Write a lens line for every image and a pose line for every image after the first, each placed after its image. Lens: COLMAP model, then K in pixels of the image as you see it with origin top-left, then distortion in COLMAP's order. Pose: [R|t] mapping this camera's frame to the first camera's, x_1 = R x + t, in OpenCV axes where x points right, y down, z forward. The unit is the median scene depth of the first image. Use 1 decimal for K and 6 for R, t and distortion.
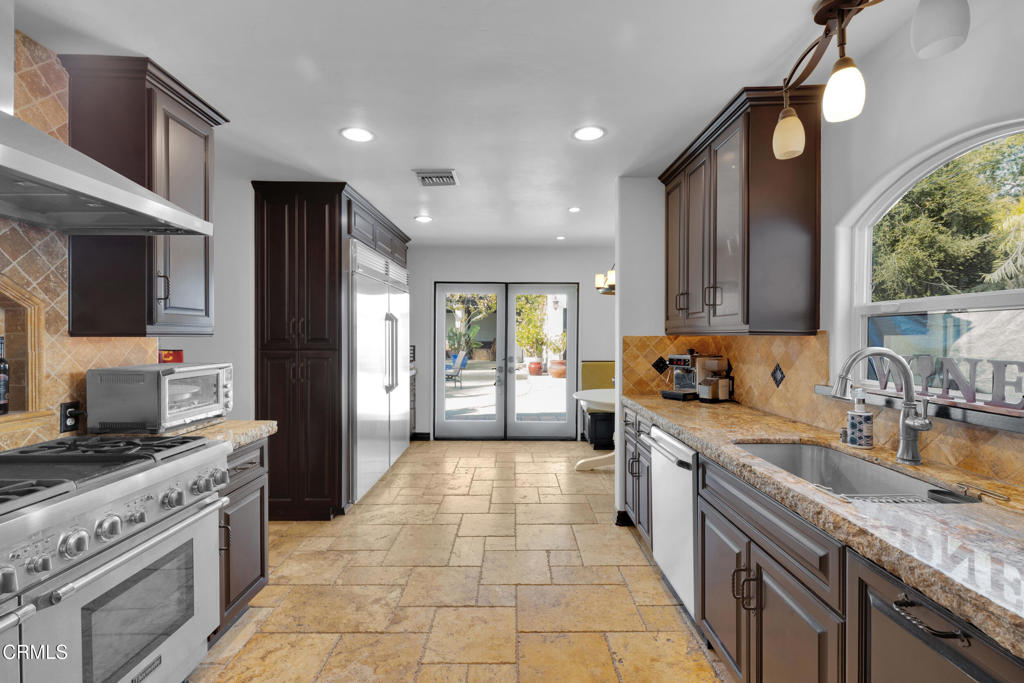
lens RADIAL K [[470.0, 0, 510.6], [0, 470.0, 339.8], [0, 0, 1]] dist [0.000333, 0.000009]
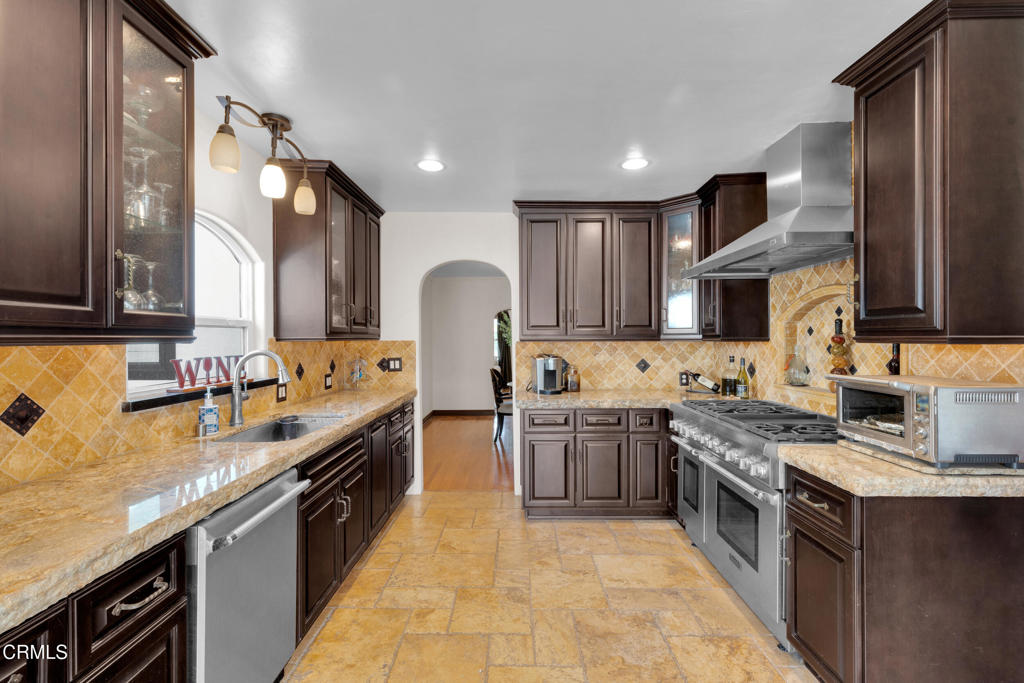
lens RADIAL K [[470.0, 0, 511.8], [0, 470.0, 339.4], [0, 0, 1]] dist [0.000333, 0.000009]
pose [[-0.999980, 0.004301, 0.004528, -0.046010], [0.004351, 0.999930, 0.010993, -0.027401], [-0.004481, 0.011013, -0.999929, 2.008321]]
